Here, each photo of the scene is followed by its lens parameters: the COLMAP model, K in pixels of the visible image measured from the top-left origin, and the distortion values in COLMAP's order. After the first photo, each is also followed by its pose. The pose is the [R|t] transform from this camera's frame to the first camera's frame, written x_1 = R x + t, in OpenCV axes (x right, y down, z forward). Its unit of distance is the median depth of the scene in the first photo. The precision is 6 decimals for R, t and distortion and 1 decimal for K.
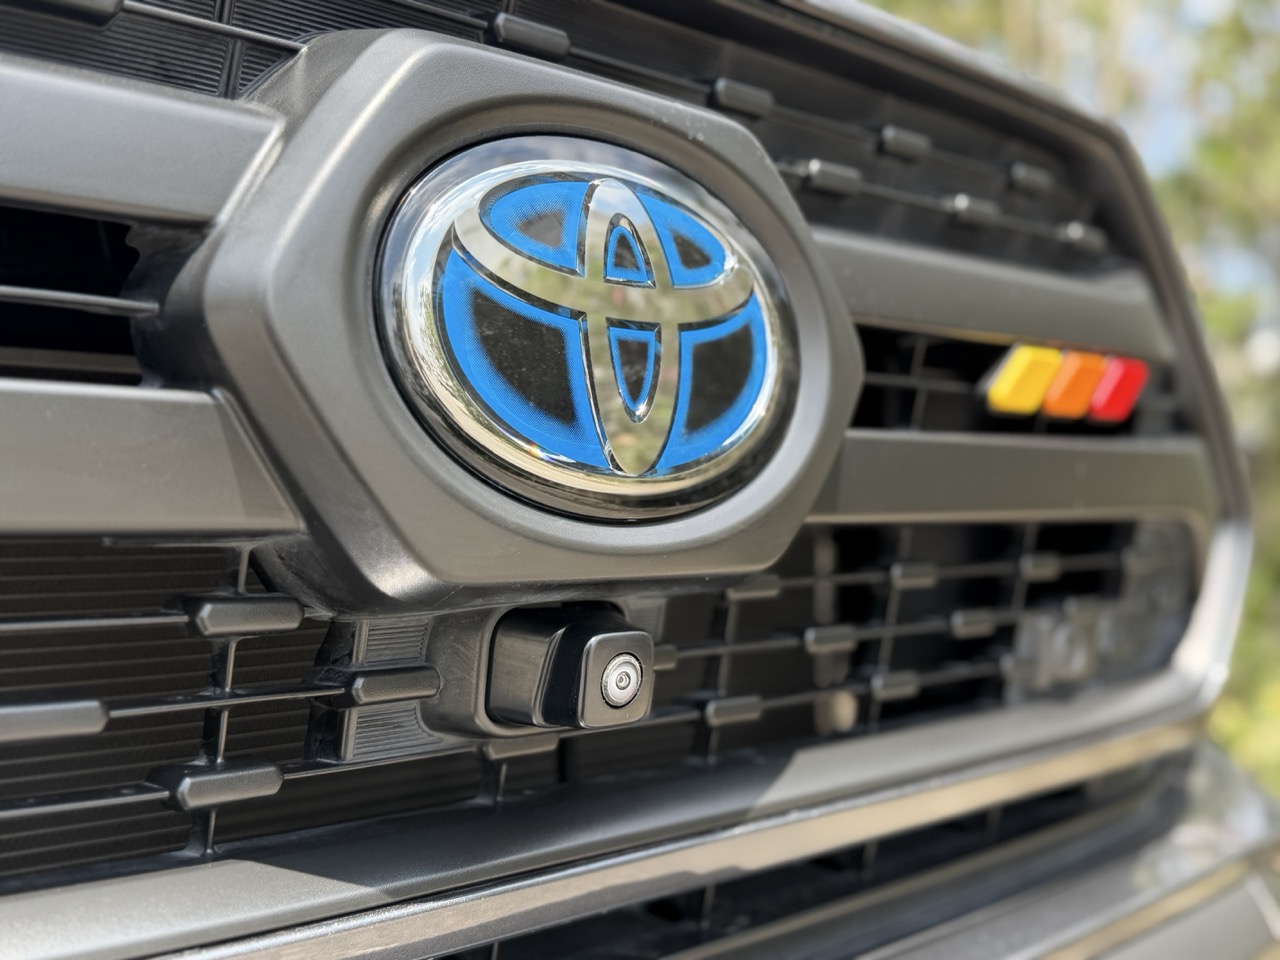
lens RADIAL K [[1412.5, 0, 639.5], [0, 1412.5, 482.5], [0, 0, 1]] dist [0.099645, 0.000000]
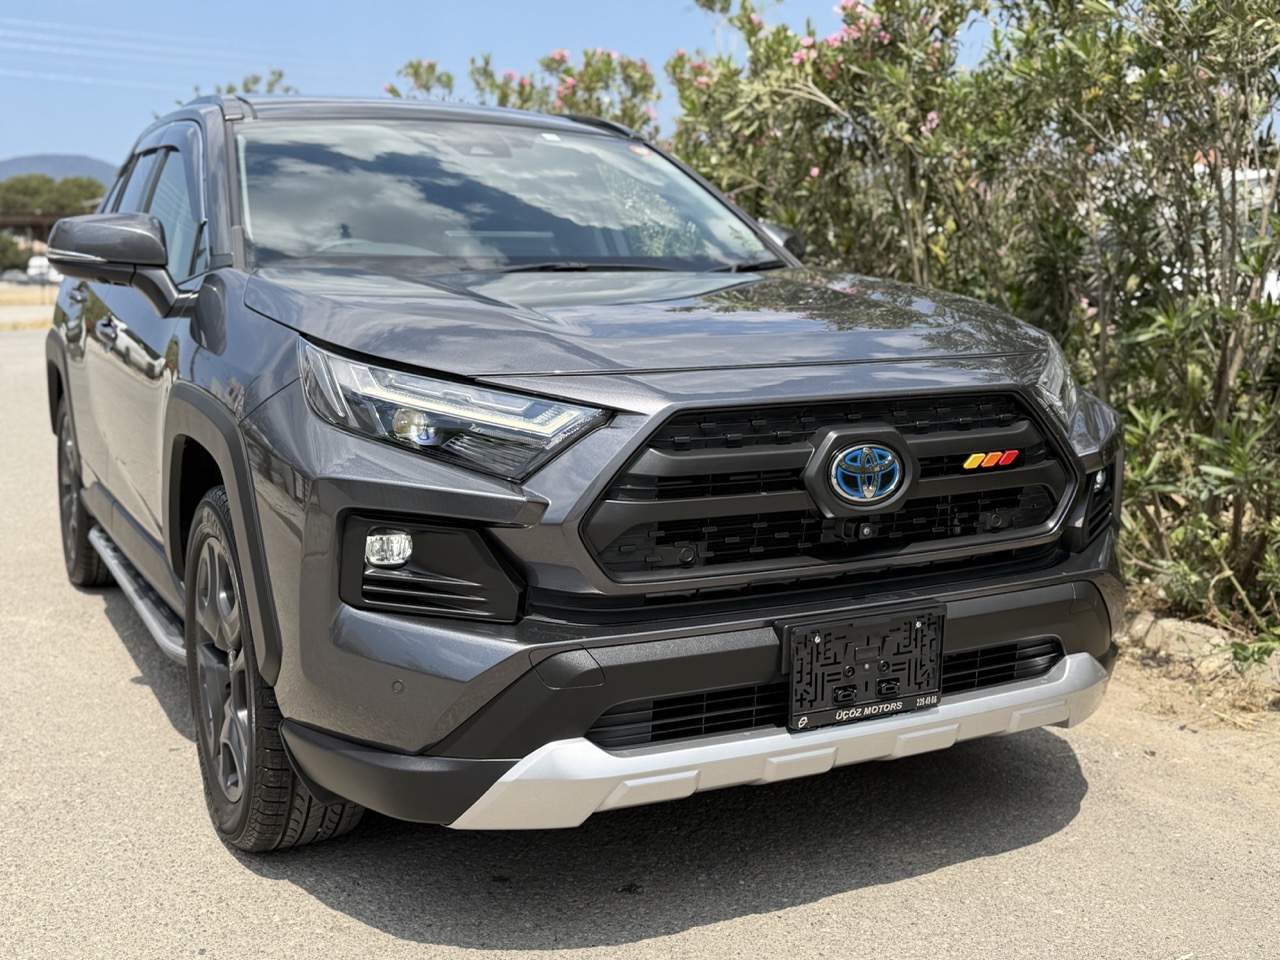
lens RADIAL K [[1412.5, 0, 636.8], [0, 1412.5, 481.5], [0, 0, 1]] dist [0.099645, 0.000000]
pose [[0.959607, 0.047500, -0.277304, 0.703836], [0.004288, 0.983061, 0.183227, -1.167182], [0.281310, -0.177015, 0.943149, -4.870710]]
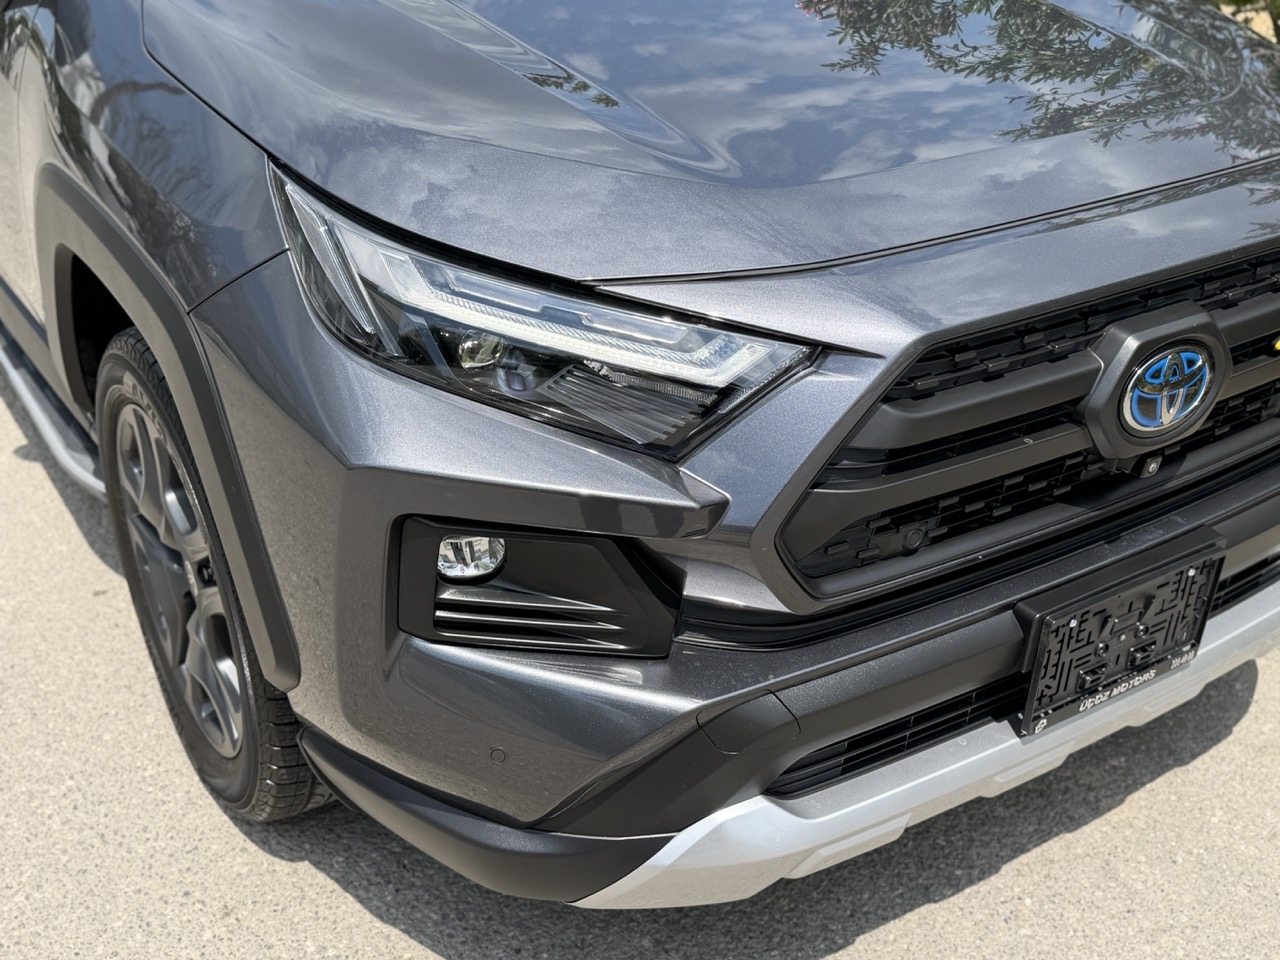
lens RADIAL K [[1412.5, 0, 637.5], [0, 1412.5, 479.3], [0, 0, 1]] dist [0.099645, 0.000000]
pose [[0.983165, 0.103540, -0.150553, -0.844704], [-0.012997, 0.861494, 0.507601, -1.906049], [0.182258, -0.497099, 0.848337, -2.791123]]
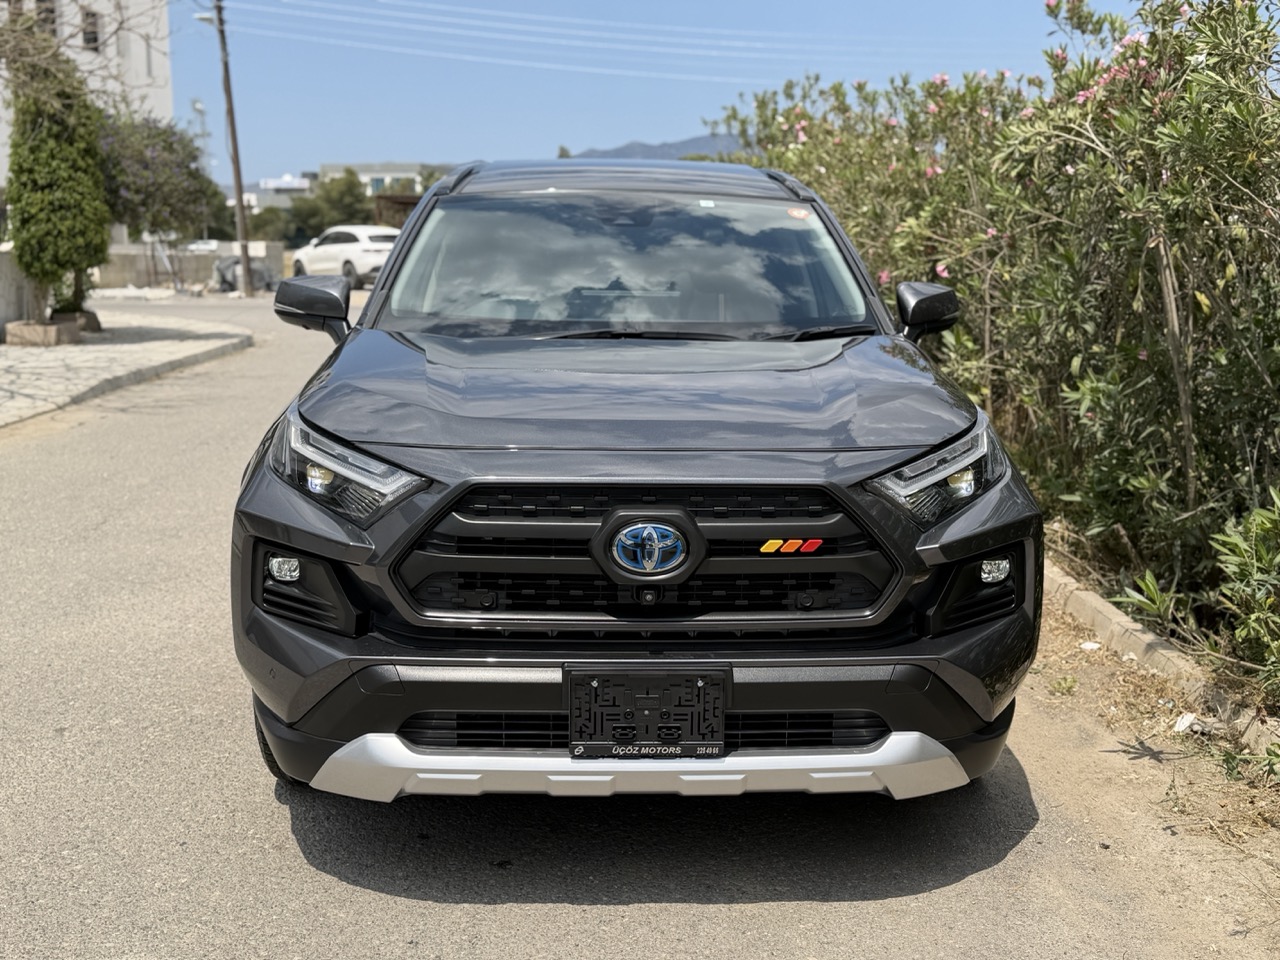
lens RADIAL K [[1412.5, 0, 644.4], [0, 1412.5, 469.4], [0, 0, 1]] dist [0.099645, 0.000000]
pose [[0.748181, 0.127423, -0.651144, 4.428916], [0.002055, 0.980936, 0.194321, -1.837897], [0.663491, -0.146726, 0.733656, -4.040087]]
